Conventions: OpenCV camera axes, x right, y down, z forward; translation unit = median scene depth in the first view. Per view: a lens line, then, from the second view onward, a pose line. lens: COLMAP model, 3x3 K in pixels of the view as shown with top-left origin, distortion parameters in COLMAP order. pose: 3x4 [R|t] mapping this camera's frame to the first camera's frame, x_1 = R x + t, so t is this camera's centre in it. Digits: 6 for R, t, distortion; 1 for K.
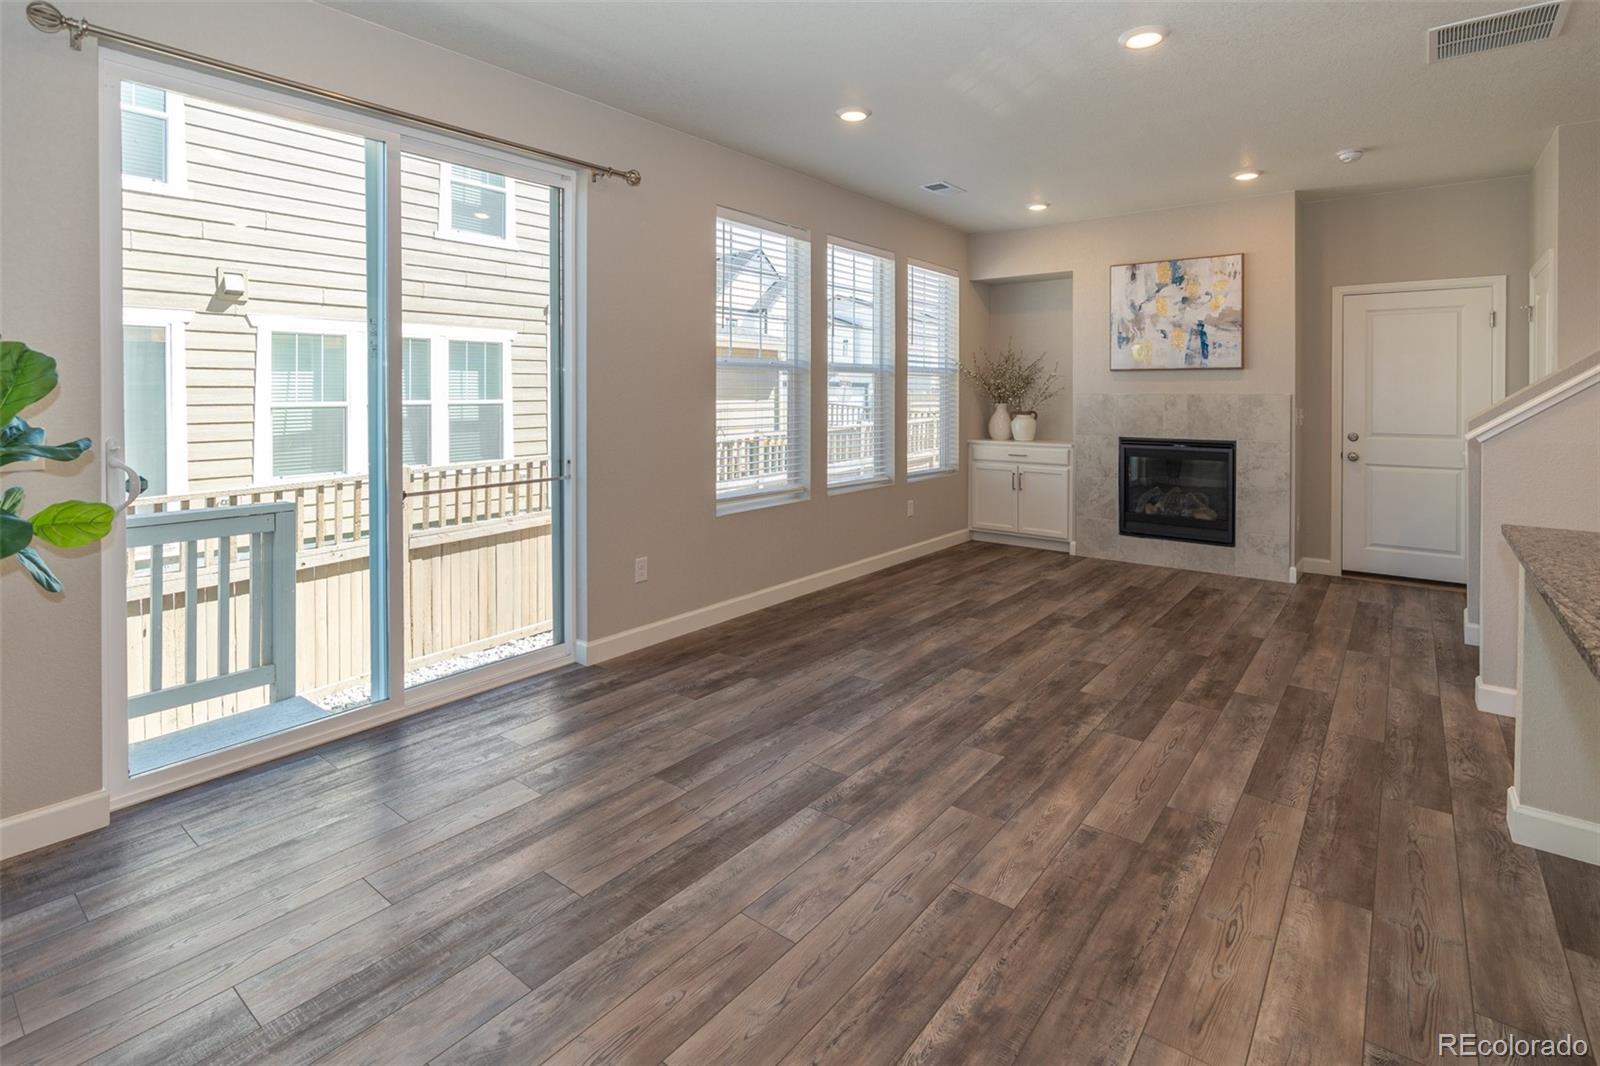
lens RADIAL K [[781.2, 0, 777.5], [0, 781.2, 393.0], [0, 0, 1]] dist [-0.004873, -0.000039]
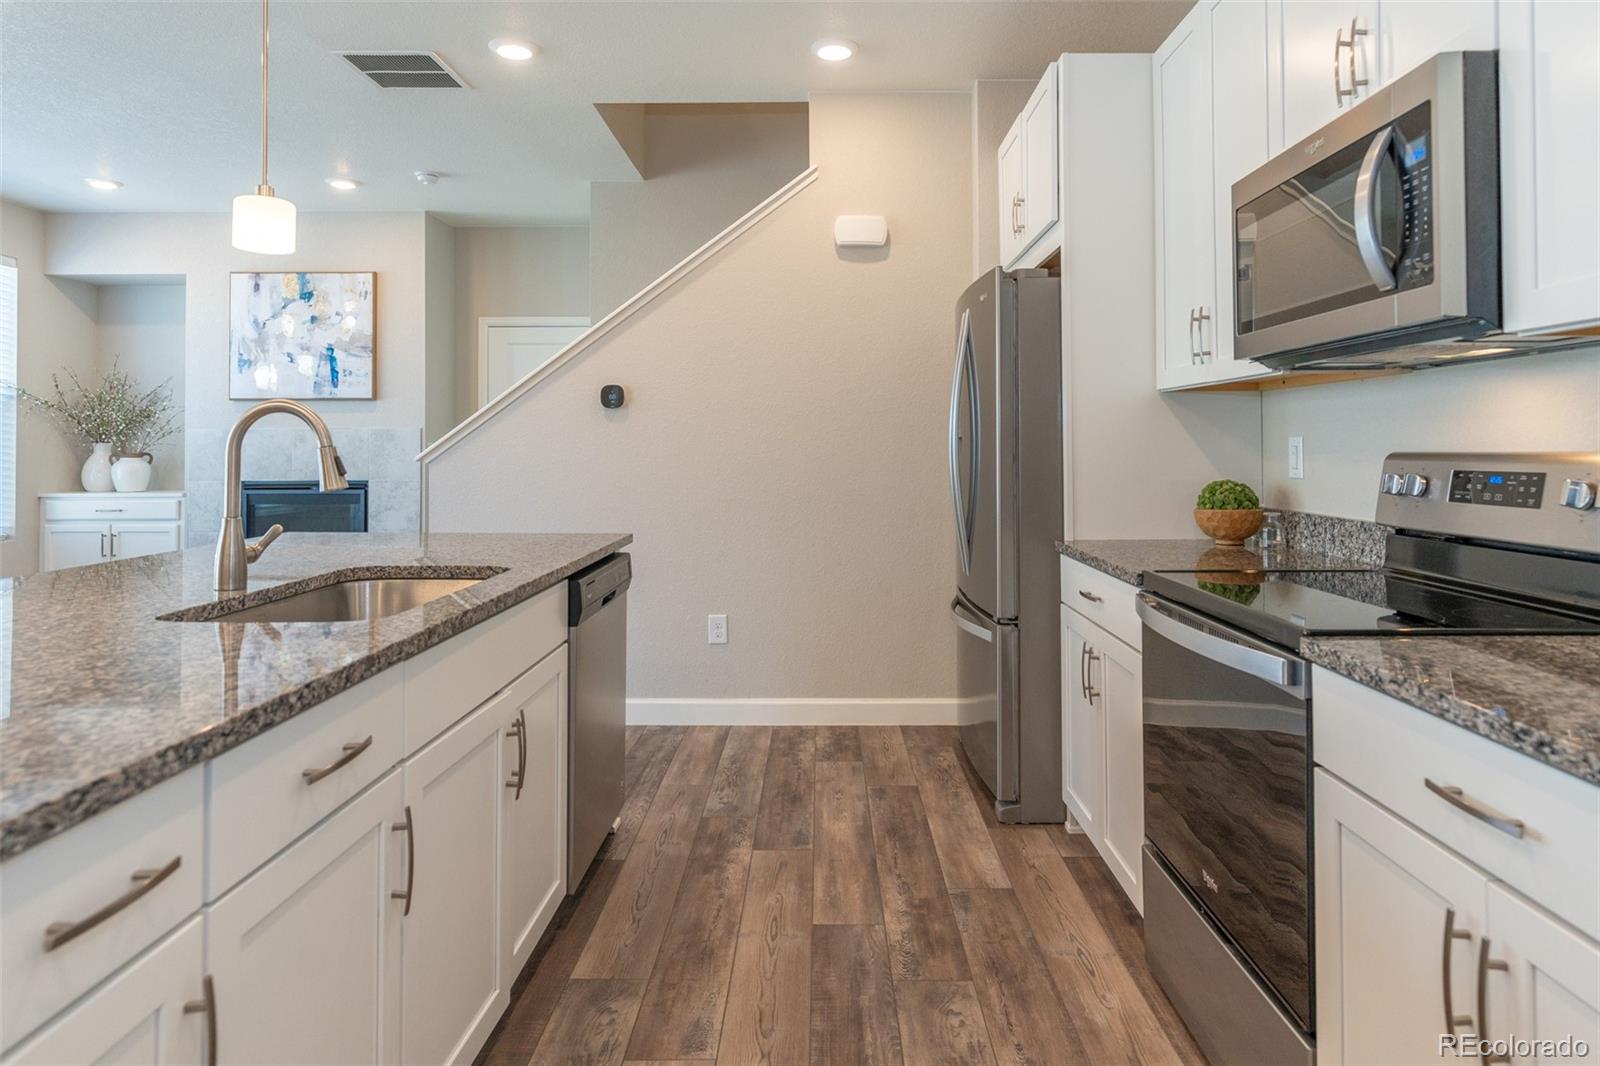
lens RADIAL K [[976.4, 0, 809.9], [0, 976.4, 427.5], [0, 0, 1]] dist [0.009620, -0.002022]
pose [[0.777431, 0.006225, 0.628937, 0.274127], [0.007233, 0.999796, -0.018838, 0.025762], [-0.628926, 0.019194, 0.777228, -0.192976]]
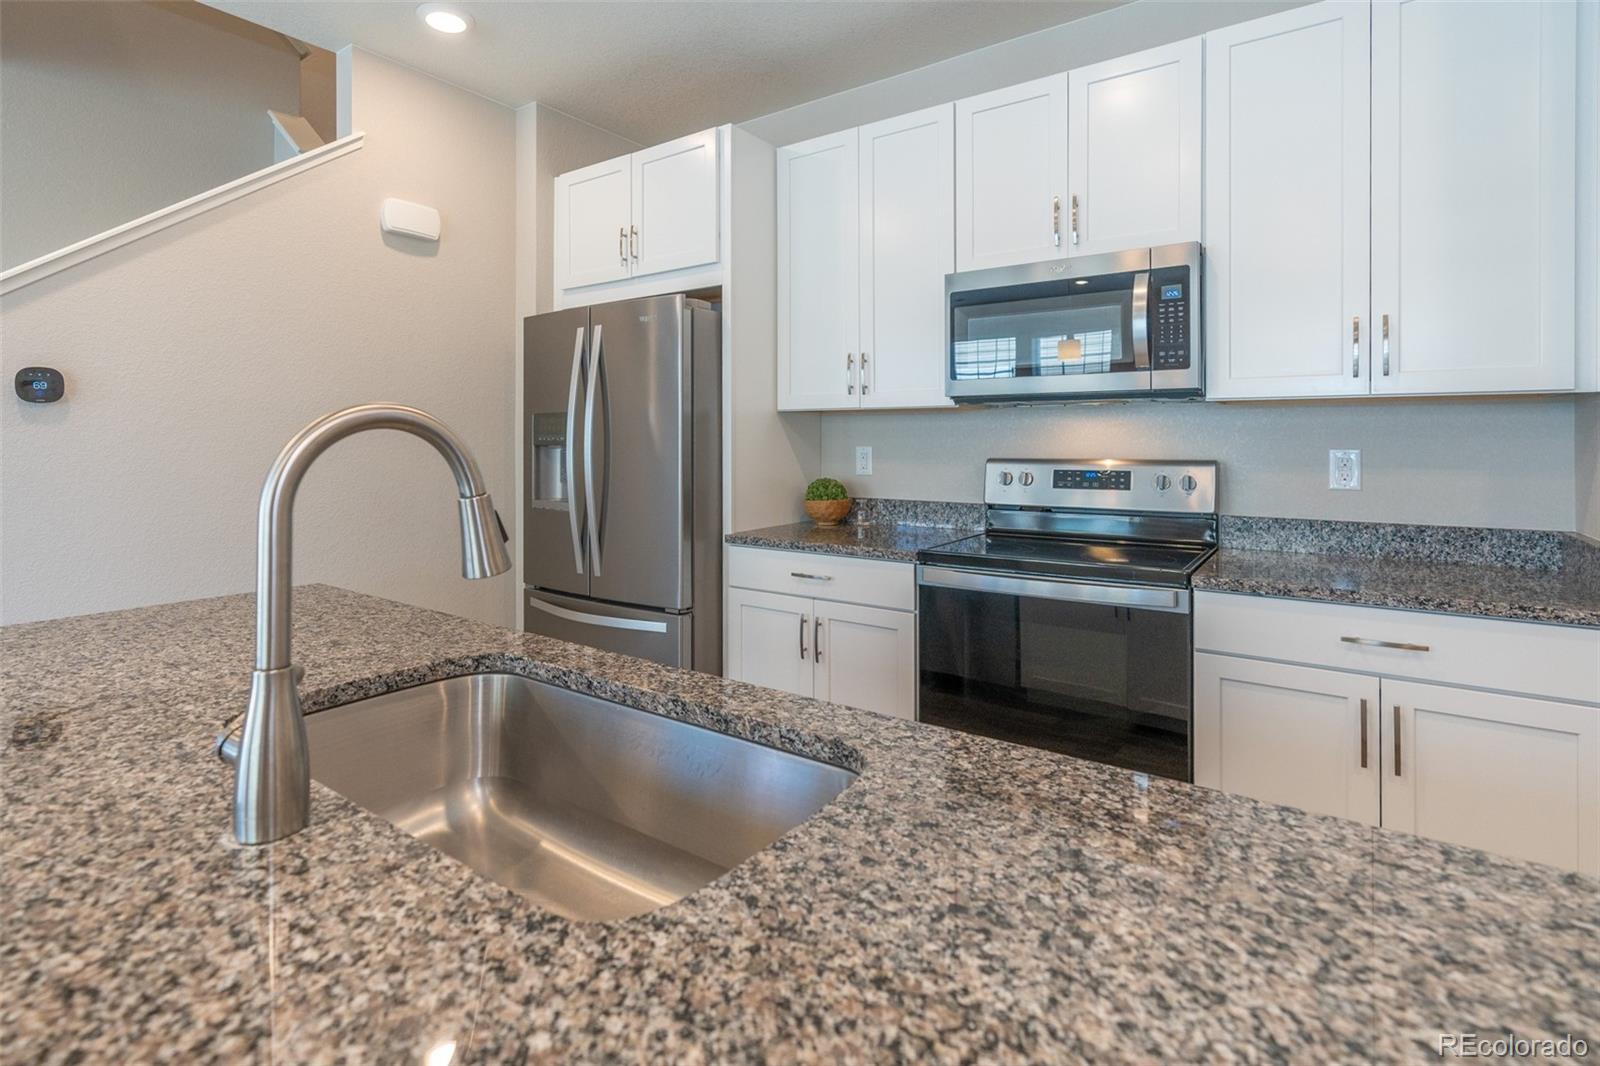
lens RADIAL K [[757.5, 0, 820.9], [0, 757.5, 438.5], [0, 0, 1]] dist [-0.012616, 0.004024]
pose [[-0.086732, -0.002667, 0.996228, 0.220109], [0.005082, 0.999982, 0.003119, 0.014488], [-0.996219, 0.005333, -0.086717, 0.124302]]
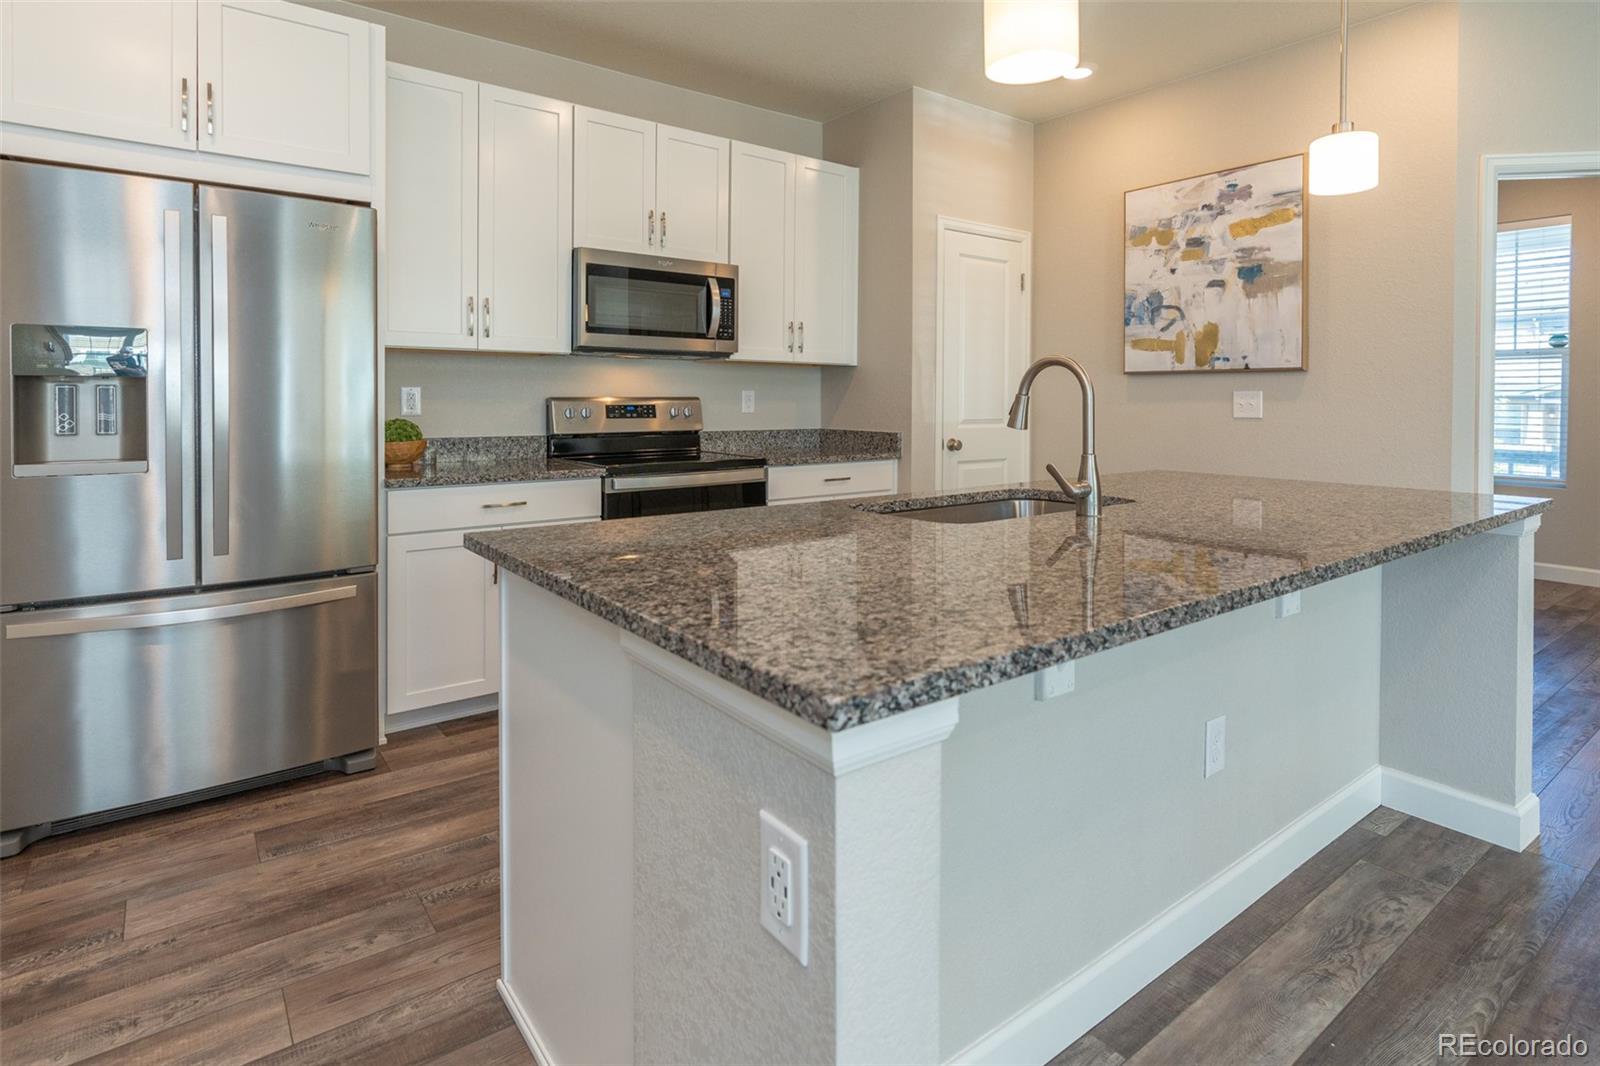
lens RADIAL K [[810.6, 0, 755.1], [0, 810.6, 400.0], [0, 0, 1]] dist [-0.001667, -0.000057]
pose [[-0.961844, -0.010436, 0.273399, 0.376683], [-0.008250, 0.999924, 0.009144, 0.024914], [-0.273473, 0.006540, -0.961857, 0.551863]]
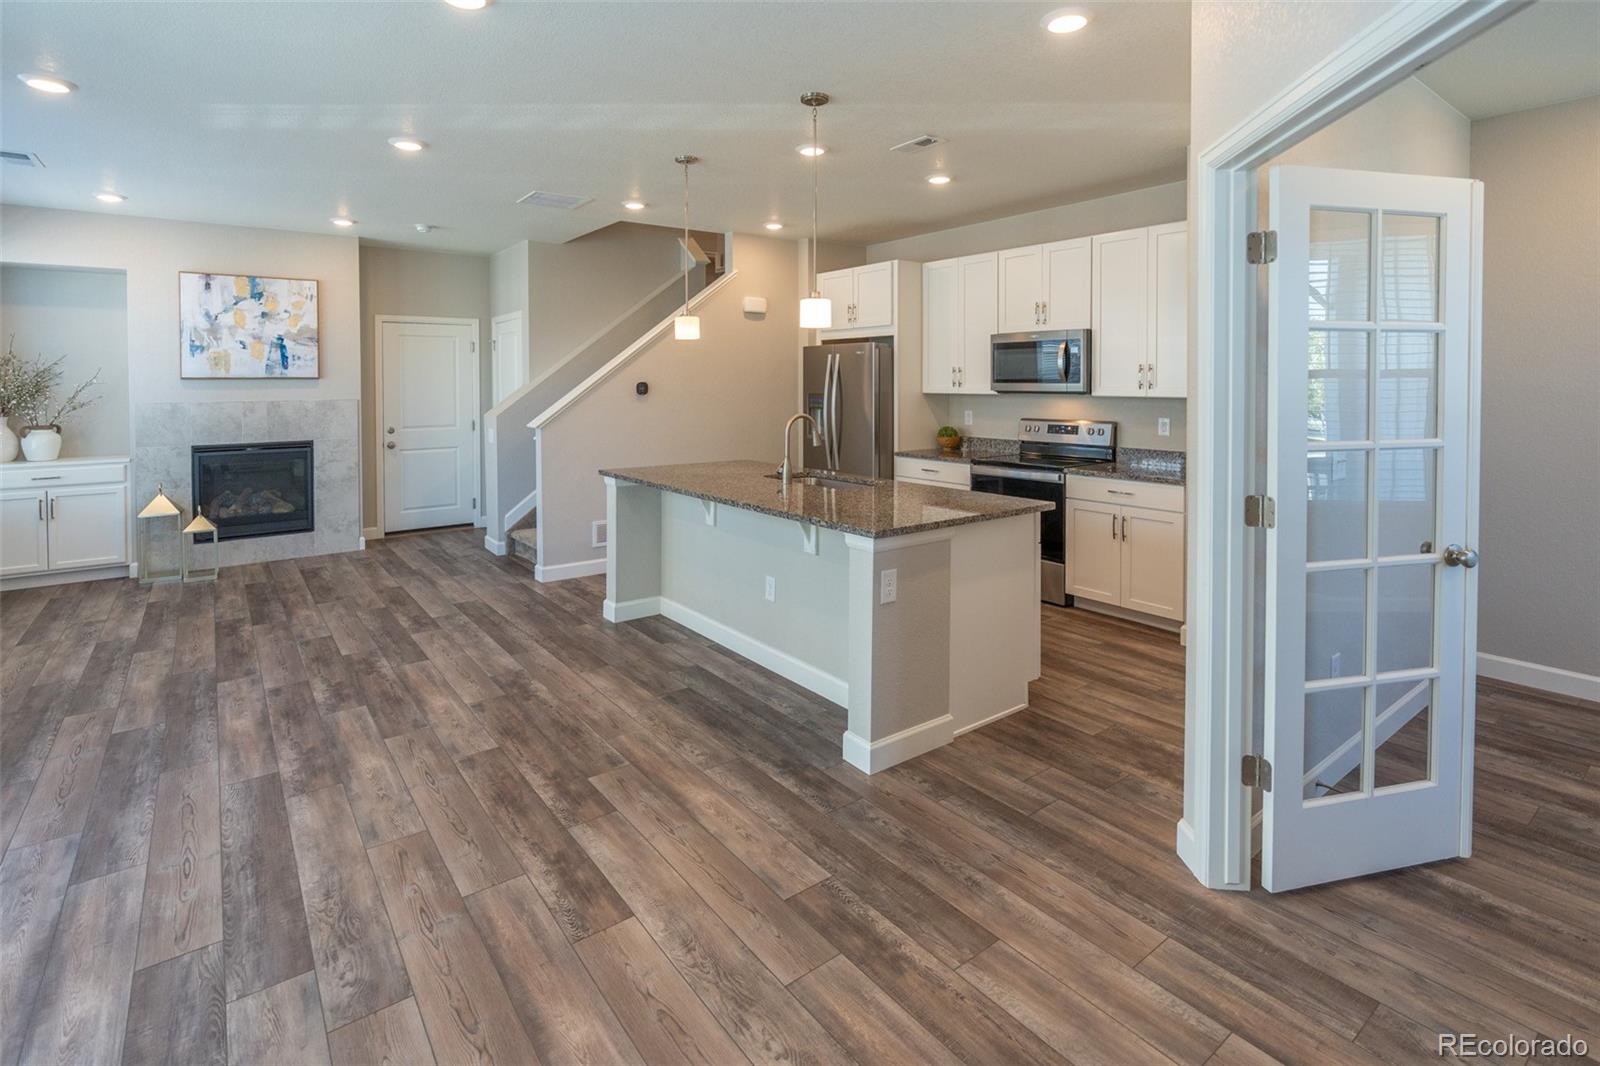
lens RADIAL K [[757.5, 0, 822.3], [0, 757.5, 392.3], [0, 0, 1]] dist [-0.012616, 0.004024]
pose [[0.213625, -0.016199, 0.976781, -0.348805], [0.006411, 0.999864, 0.015180, -0.022561], [-0.976895, 0.003019, 0.213700, 0.014282]]
